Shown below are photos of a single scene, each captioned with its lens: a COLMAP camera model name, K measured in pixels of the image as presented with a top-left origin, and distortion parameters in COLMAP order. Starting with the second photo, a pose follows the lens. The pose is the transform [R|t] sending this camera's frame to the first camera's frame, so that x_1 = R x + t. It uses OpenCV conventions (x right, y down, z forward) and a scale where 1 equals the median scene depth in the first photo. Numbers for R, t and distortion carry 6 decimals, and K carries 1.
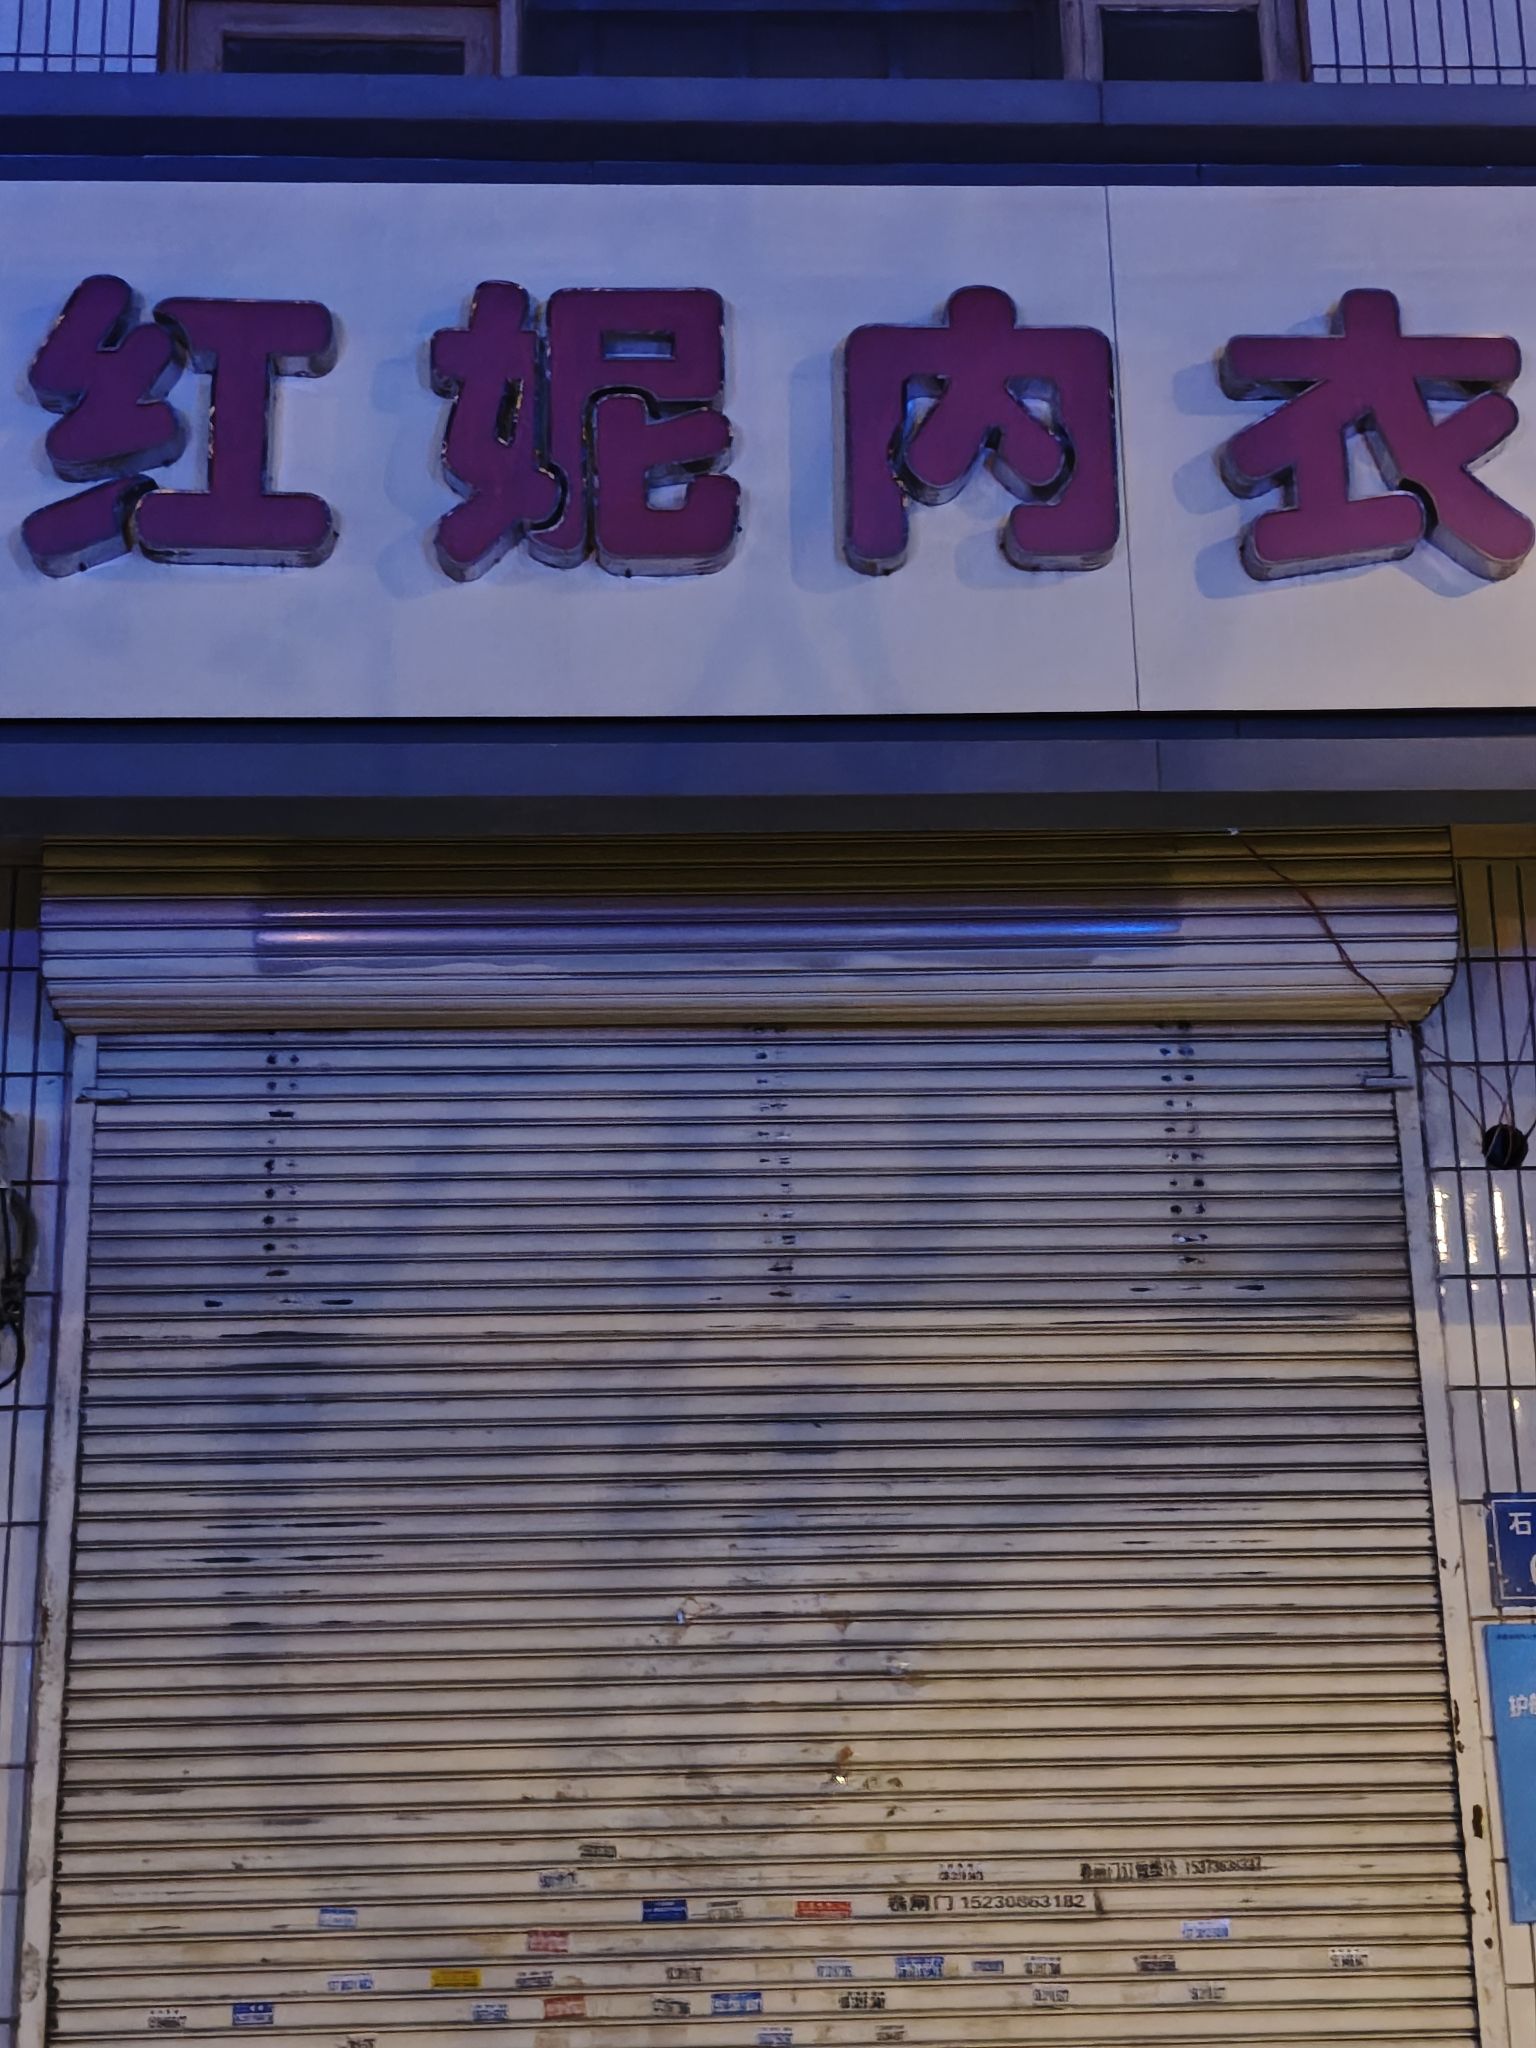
lens RADIAL K [[2710.1, 0, 764.0], [0, 2710.1, 1048.3], [0, 0, 1]] dist [0.152618, -0.380264]
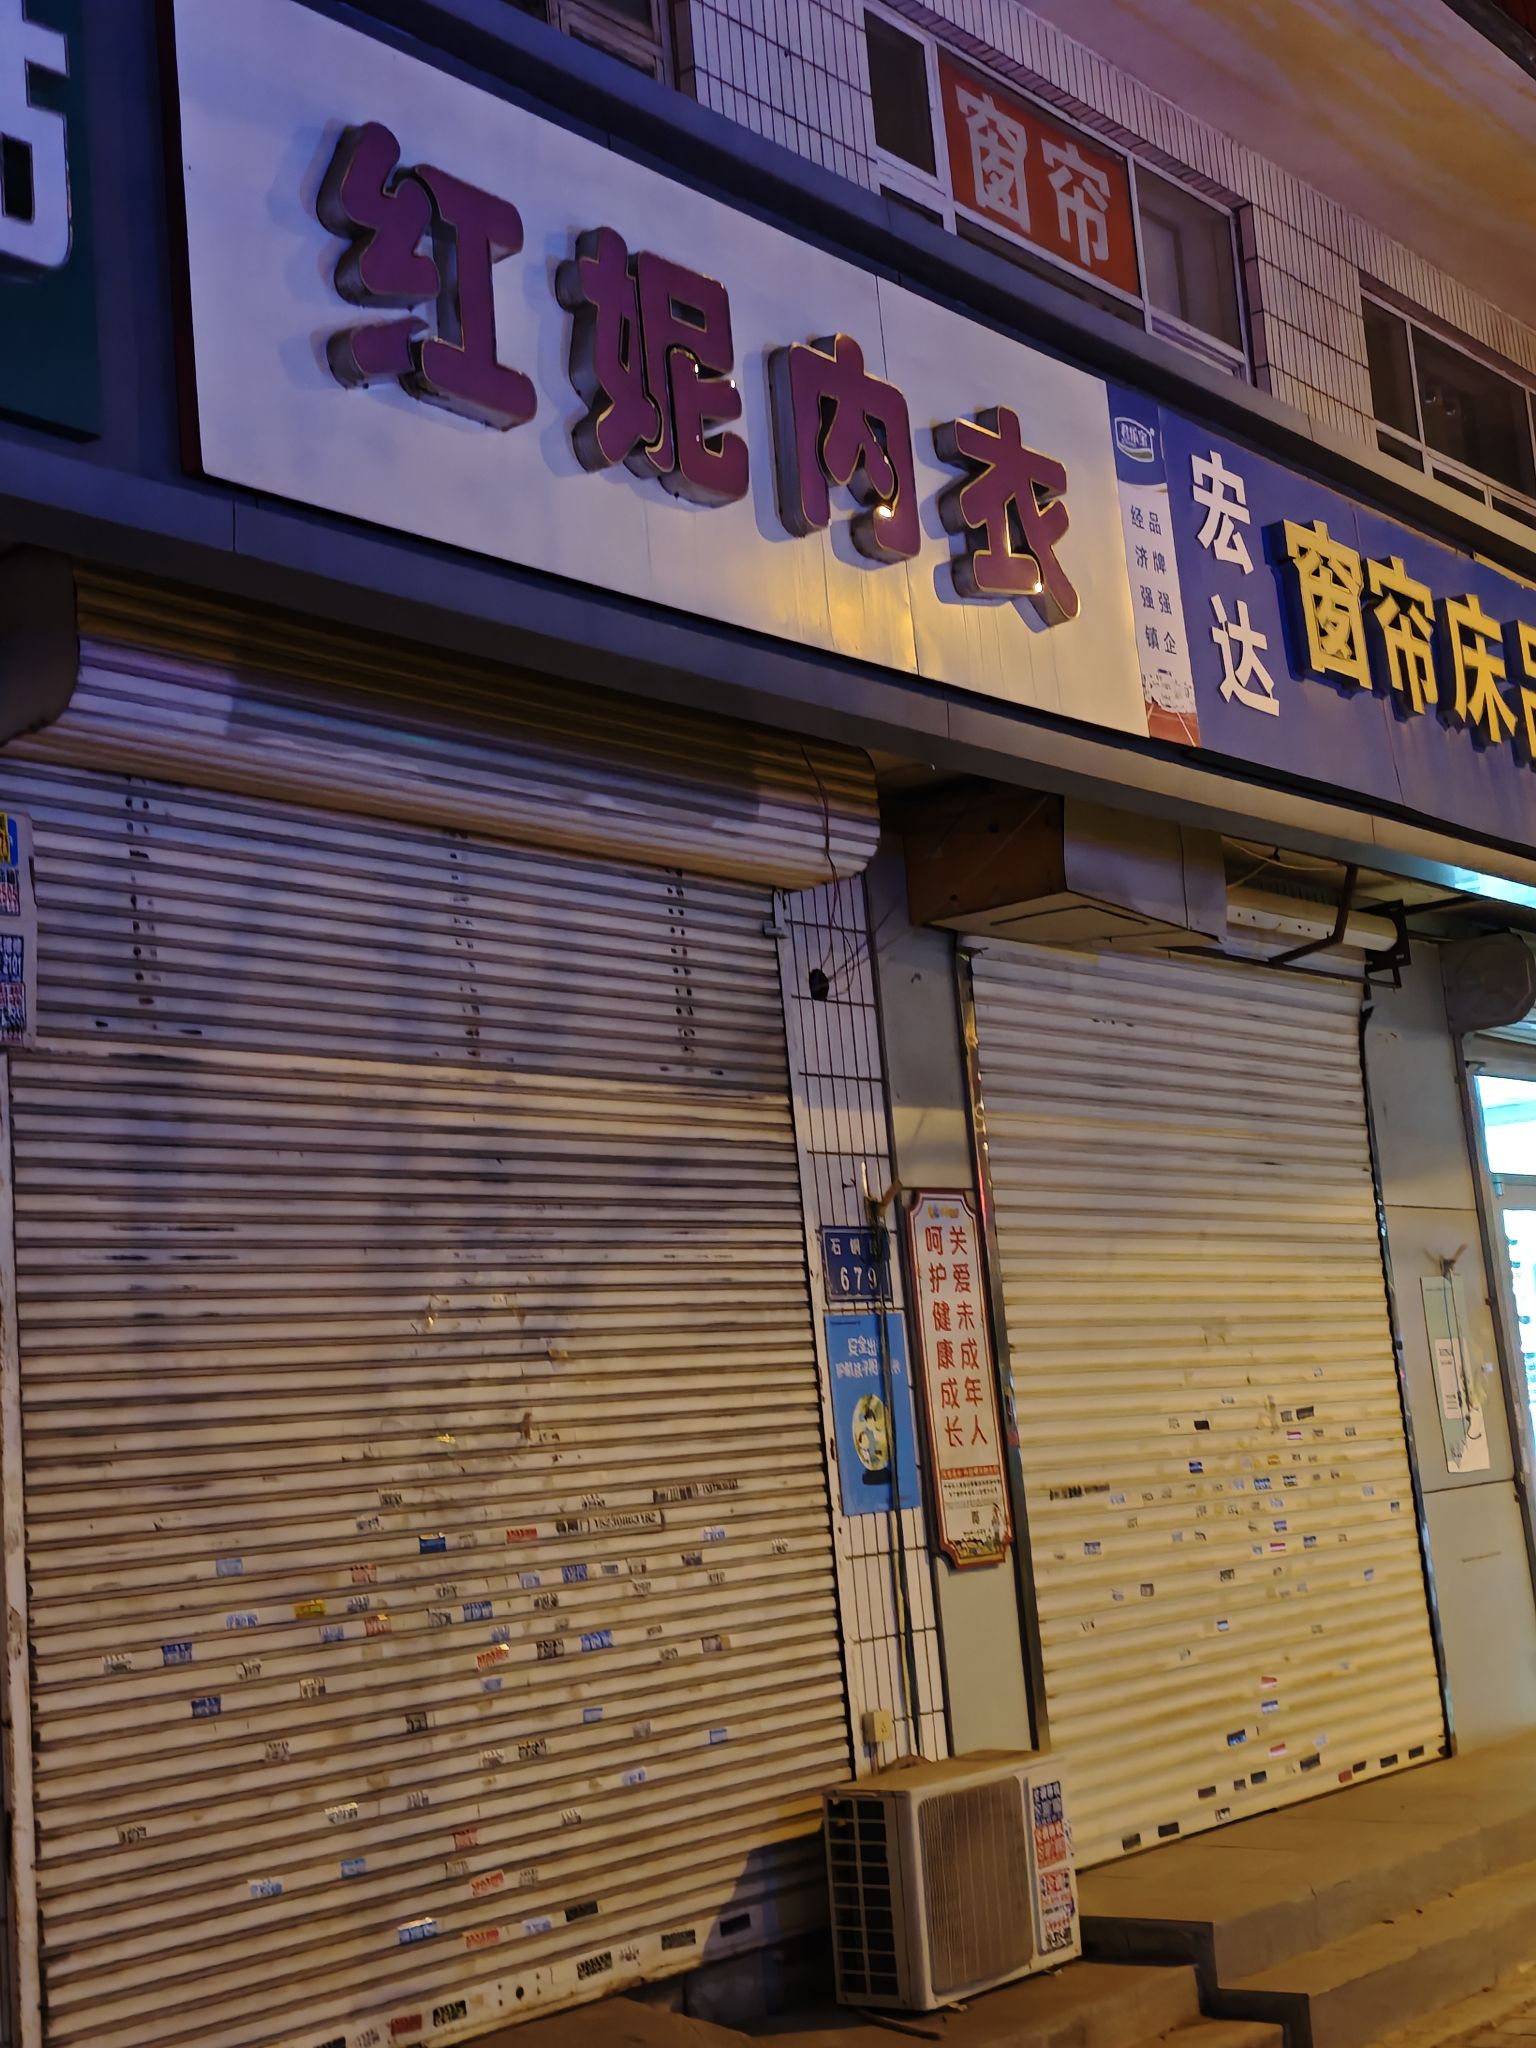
lens RADIAL K [[2717.7, 0, 765.9], [0, 2717.7, 961.0], [0, 0, 1]] dist [0.213310, -0.538559]
pose [[0.661594, 0.098949, 0.743305, -0.867409], [-0.140247, 0.990092, -0.006972, 0.040787], [-0.736630, -0.099633, 0.668916, 0.083764]]
